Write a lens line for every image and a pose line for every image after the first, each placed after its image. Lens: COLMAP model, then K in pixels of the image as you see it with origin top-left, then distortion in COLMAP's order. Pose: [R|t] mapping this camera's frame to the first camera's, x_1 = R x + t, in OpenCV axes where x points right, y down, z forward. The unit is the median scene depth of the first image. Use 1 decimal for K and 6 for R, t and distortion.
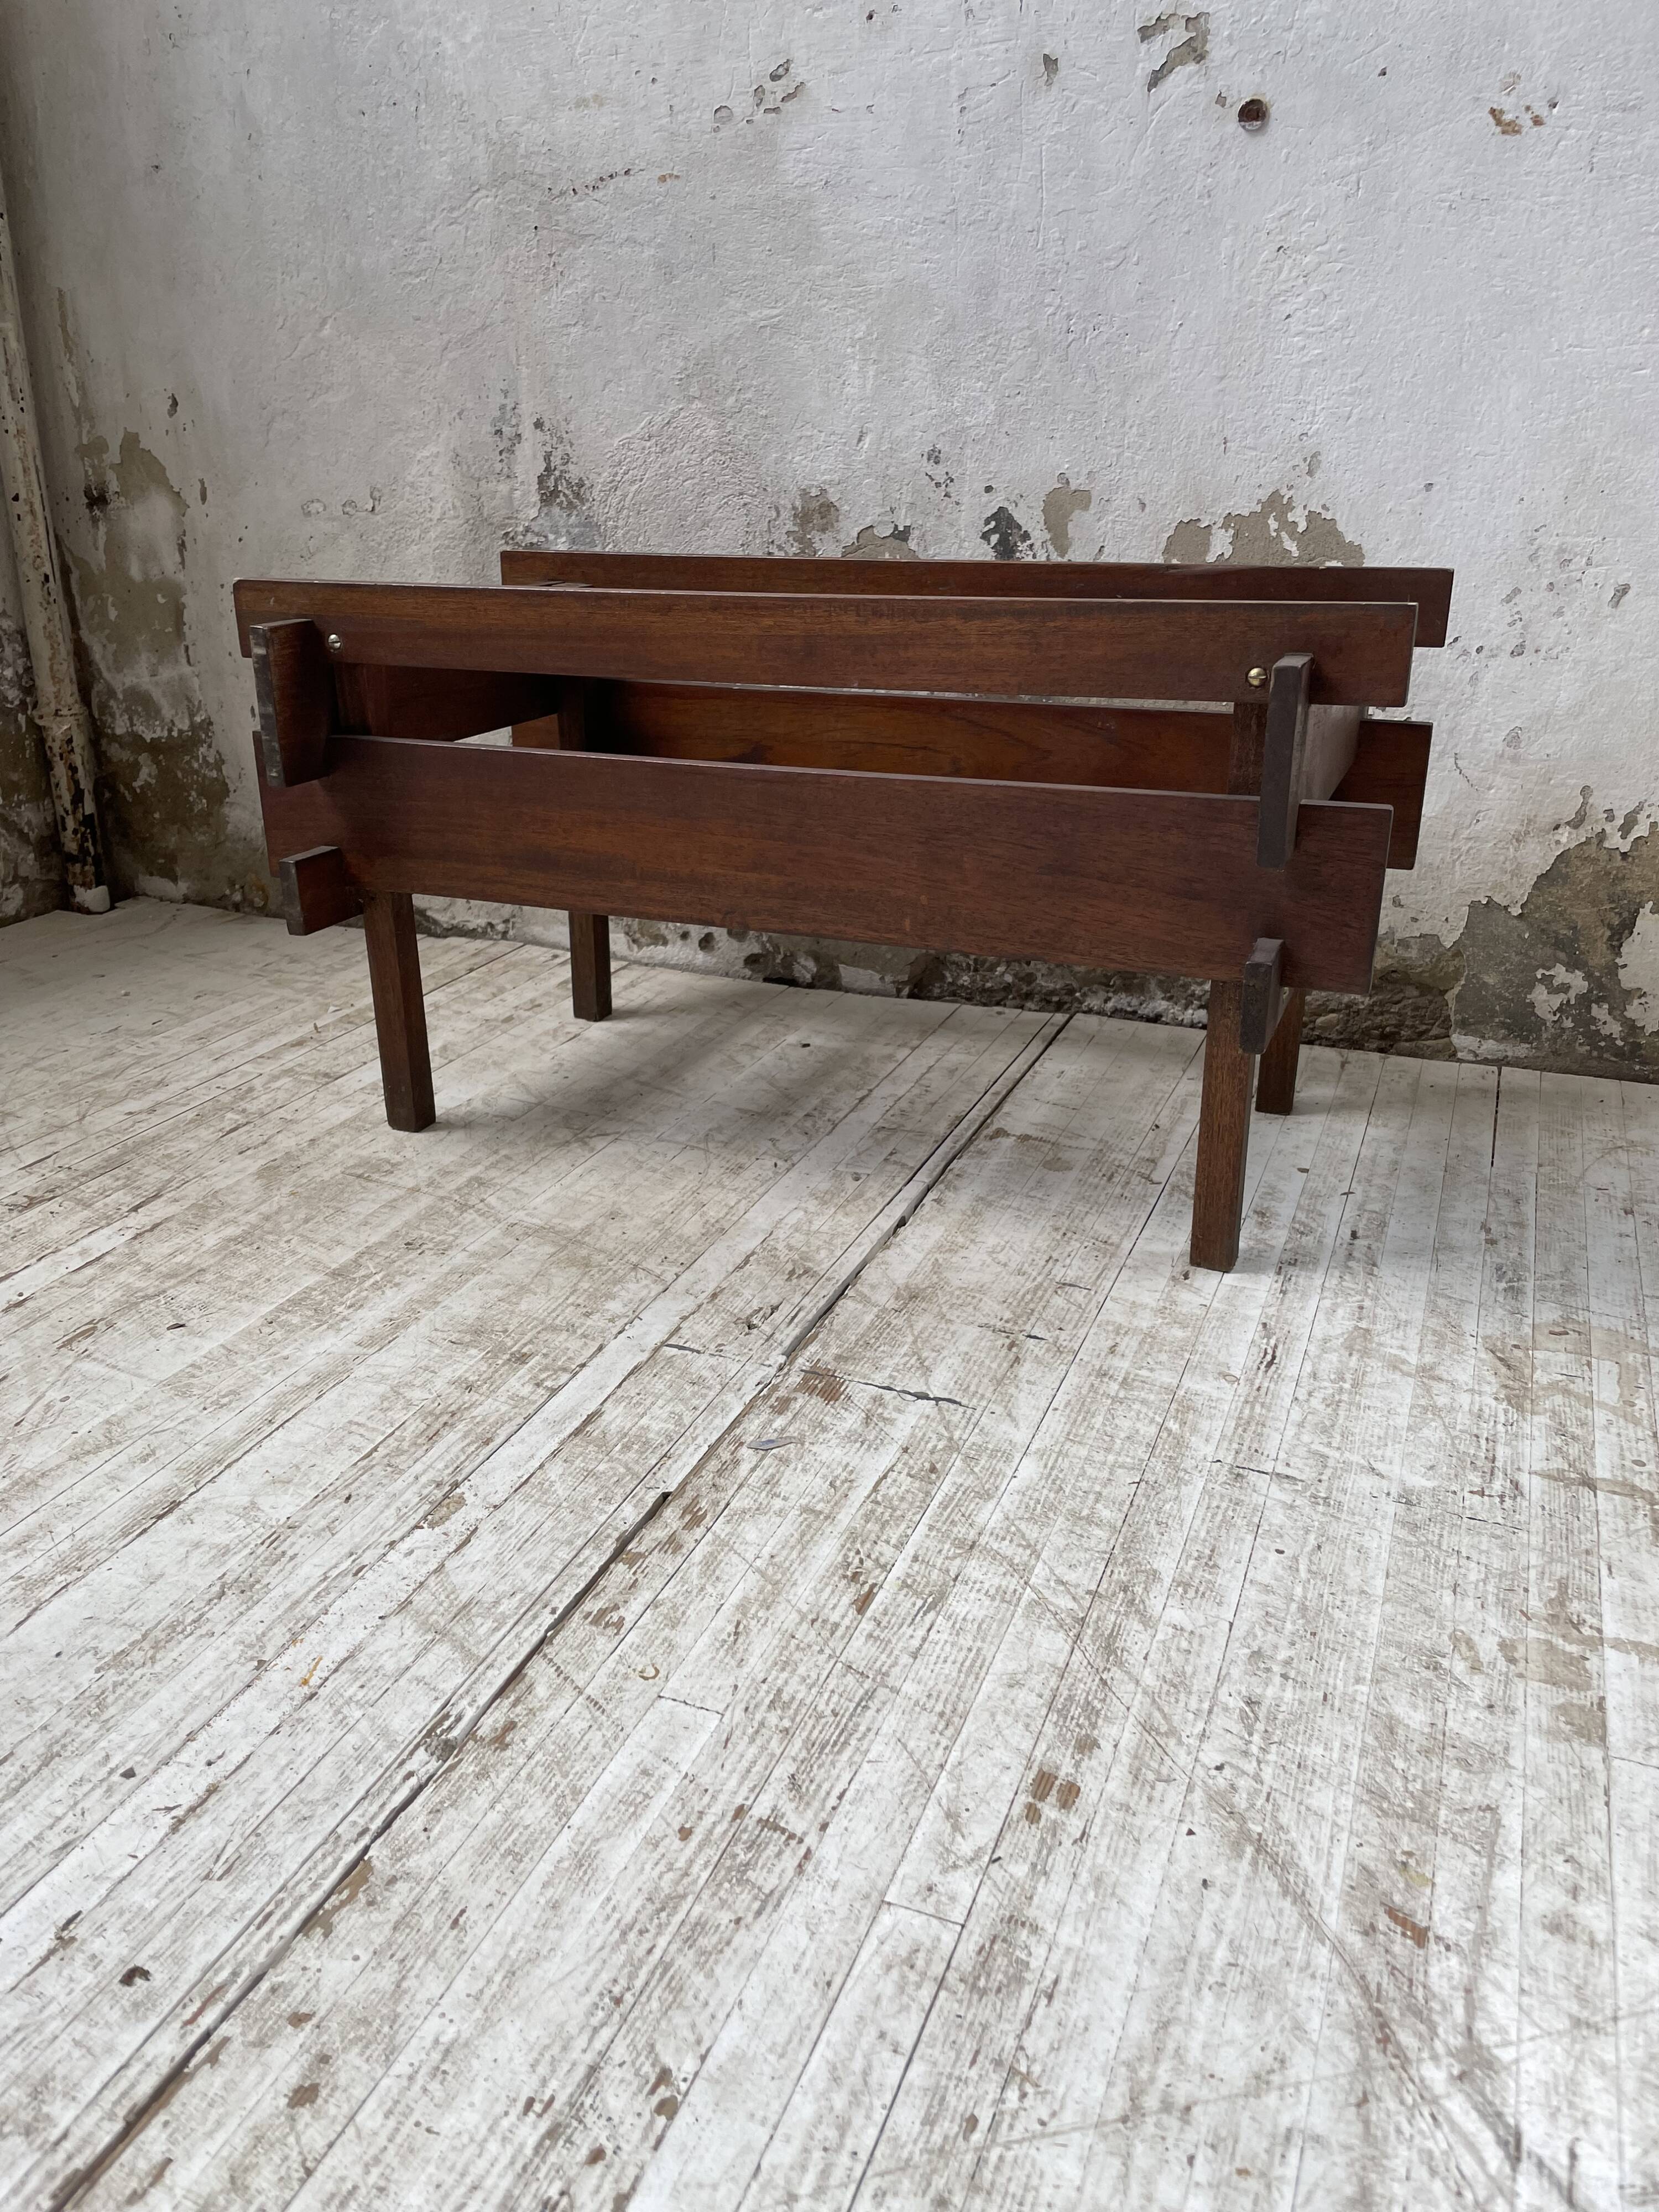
lens RADIAL K [[1678.9, 0, 809.8], [0, 1678.9, 1082.0], [0, 0, 1]] dist [0.085886, -0.120007]
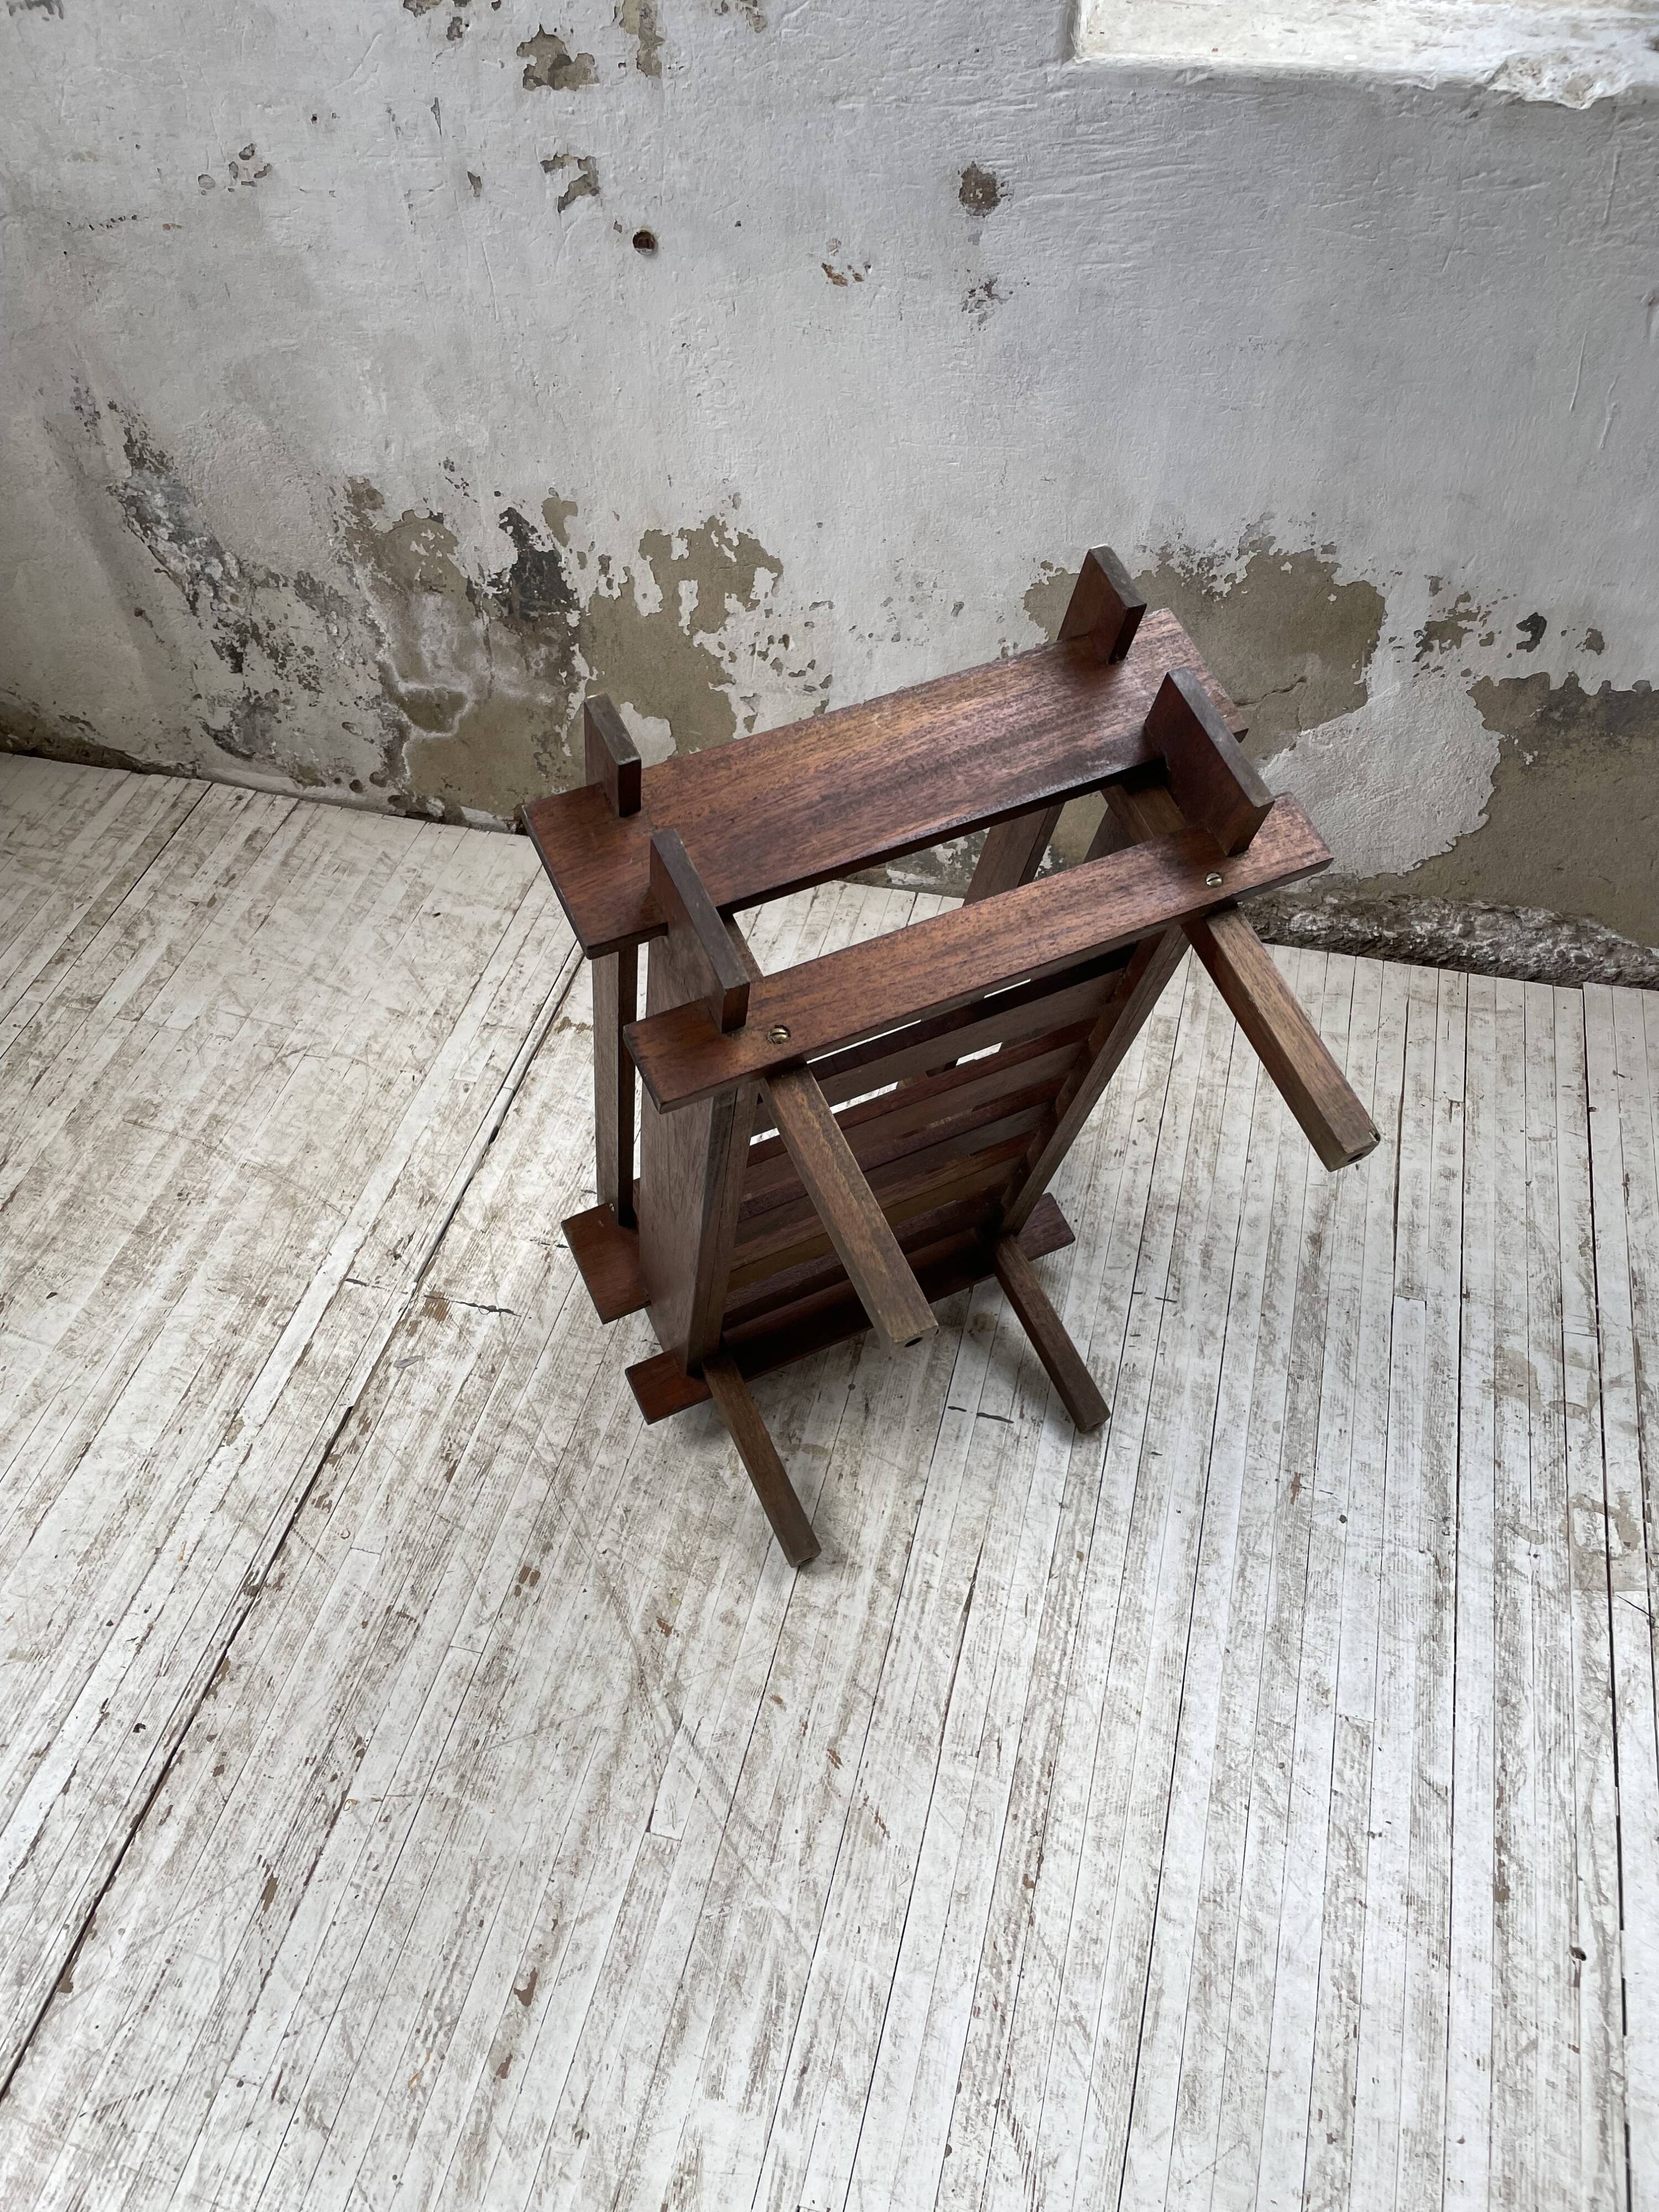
lens RADIAL K [[1678.9, 0, 810.9], [0, 1678.9, 1102.4], [0, 0, 1]] dist [0.085886, -0.120007]
pose [[0.991050, -0.120724, 0.056964, 0.298156], [0.079472, 0.876465, 0.474861, -0.759142], [-0.107254, -0.466085, 0.878215, -0.470008]]
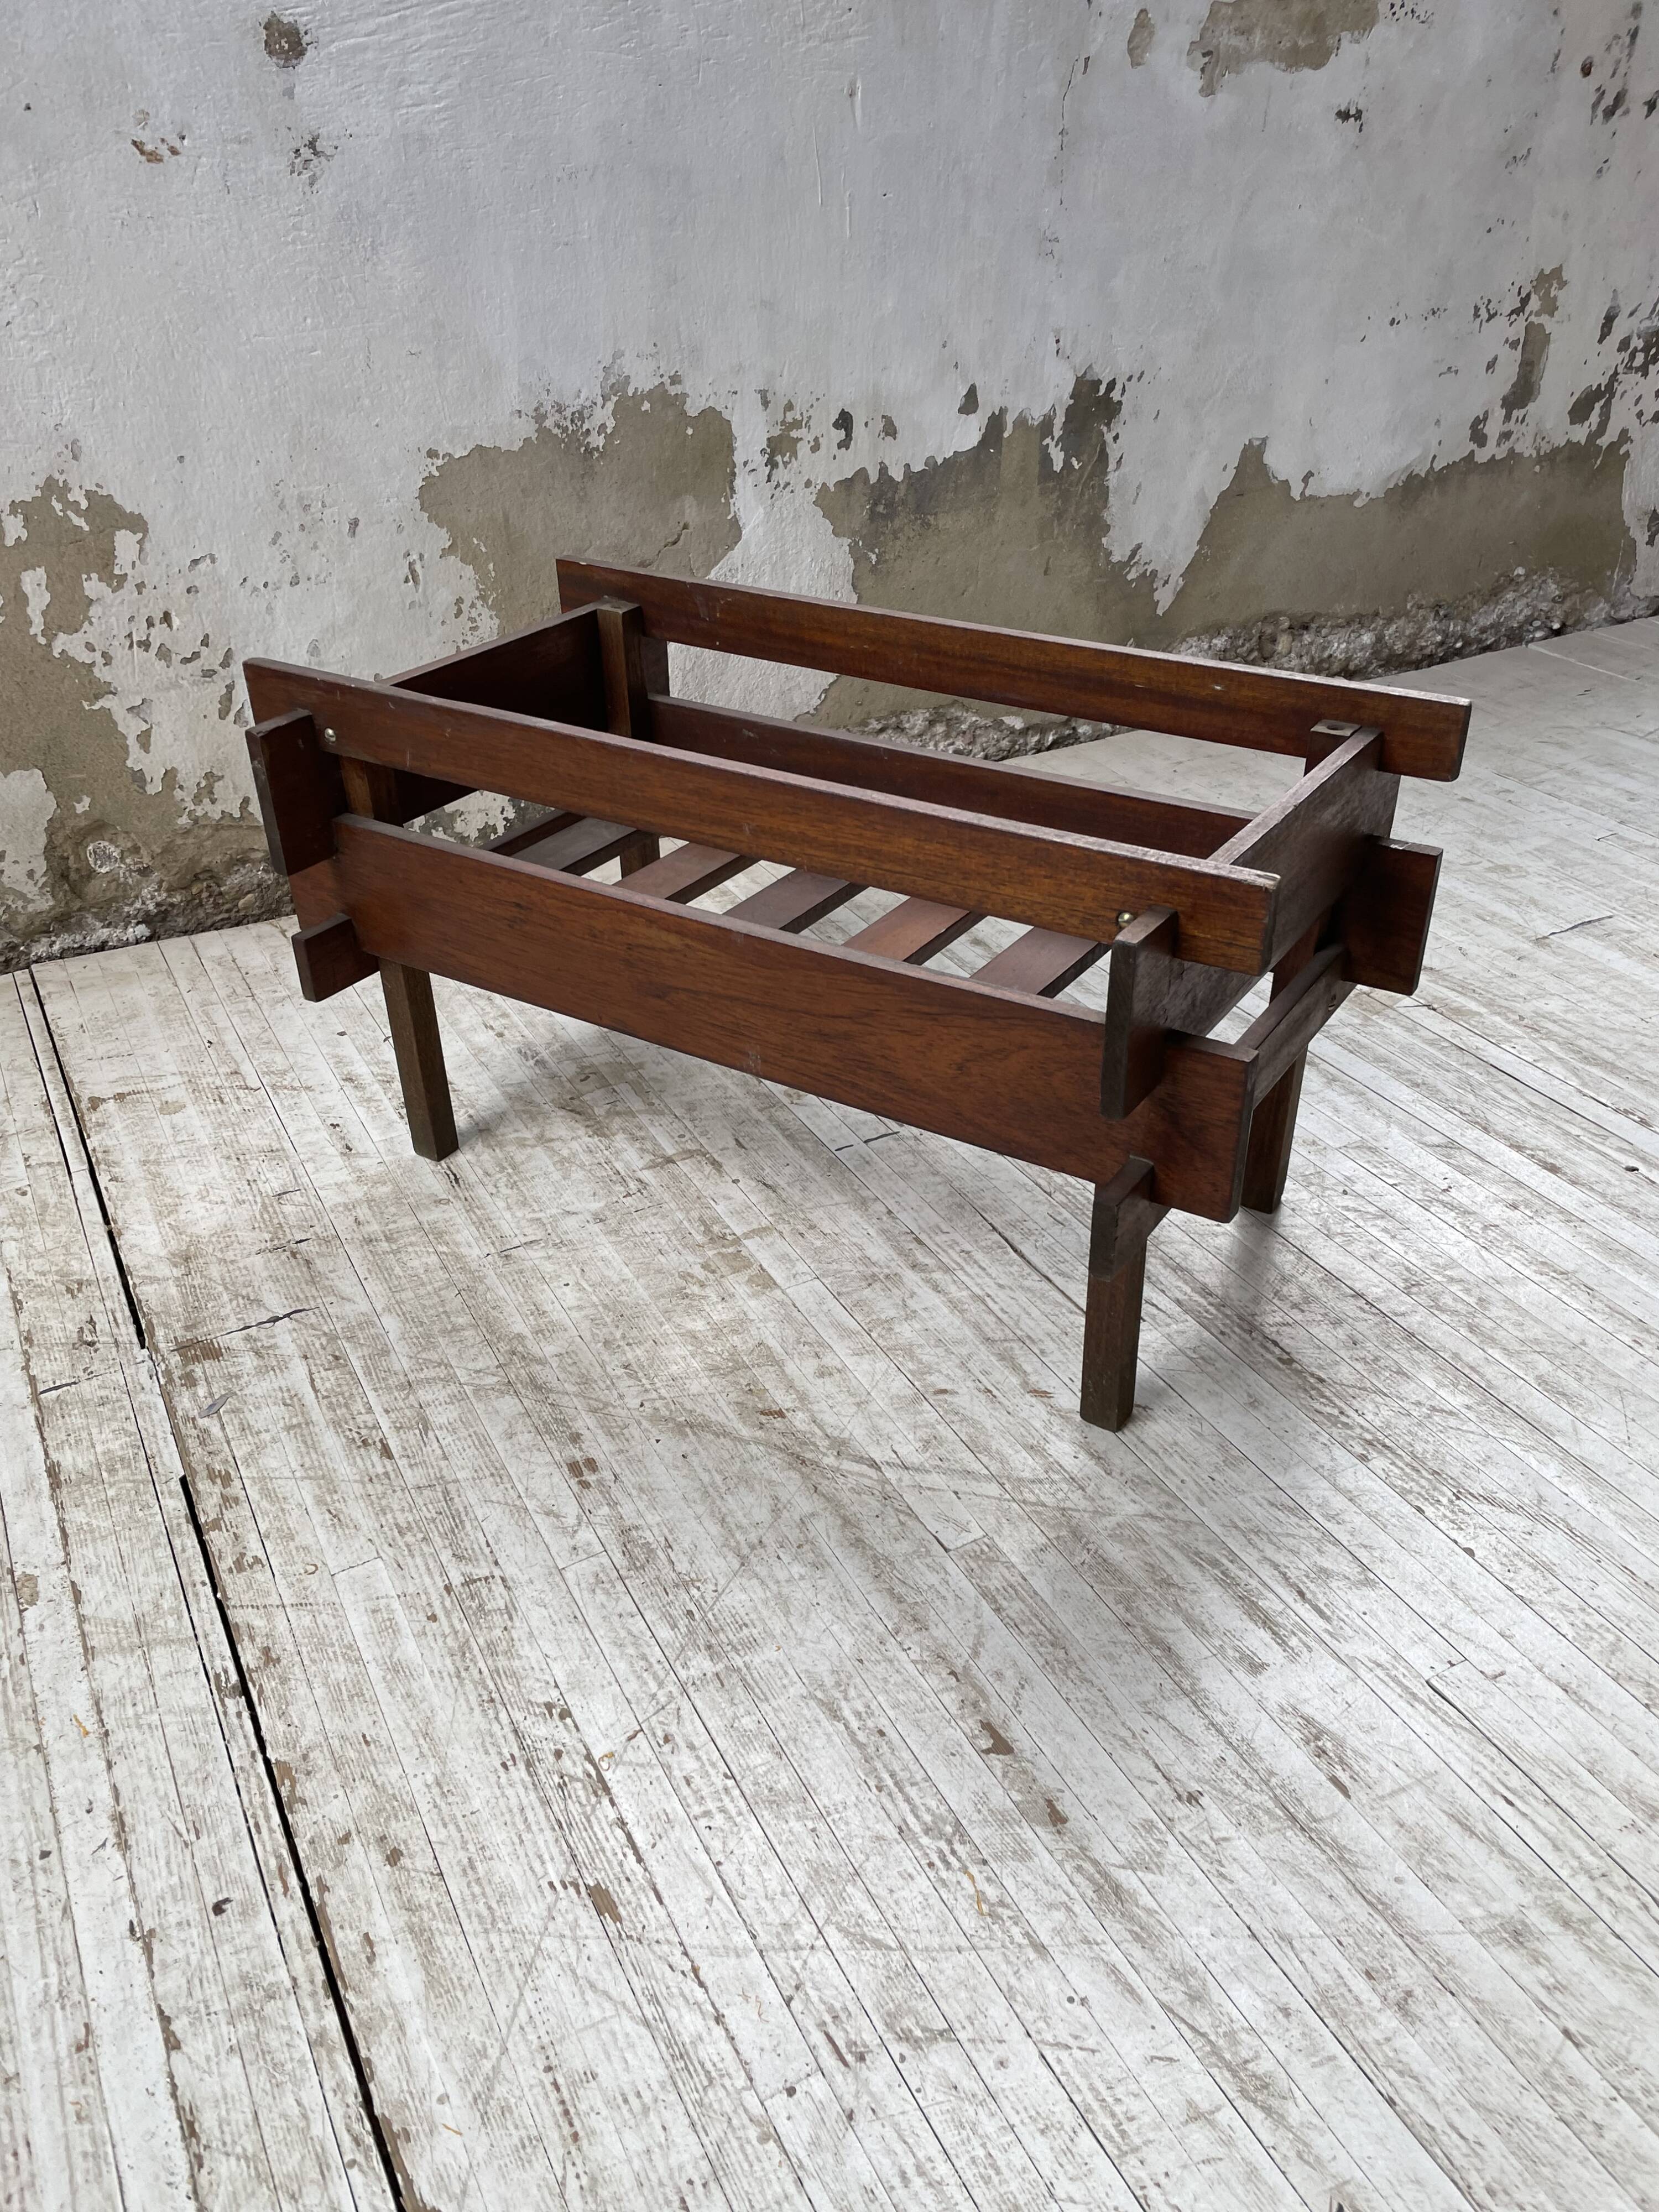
lens RADIAL K [[1678.9, 0, 834.9], [0, 1678.9, 1118.2], [0, 0, 1]] dist [0.085886, -0.120007]
pose [[0.635992, -0.417642, 0.648914, -0.409319], [0.282147, 0.908520, 0.308196, -0.220267], [-0.718267, -0.012921, 0.695648, -0.217752]]
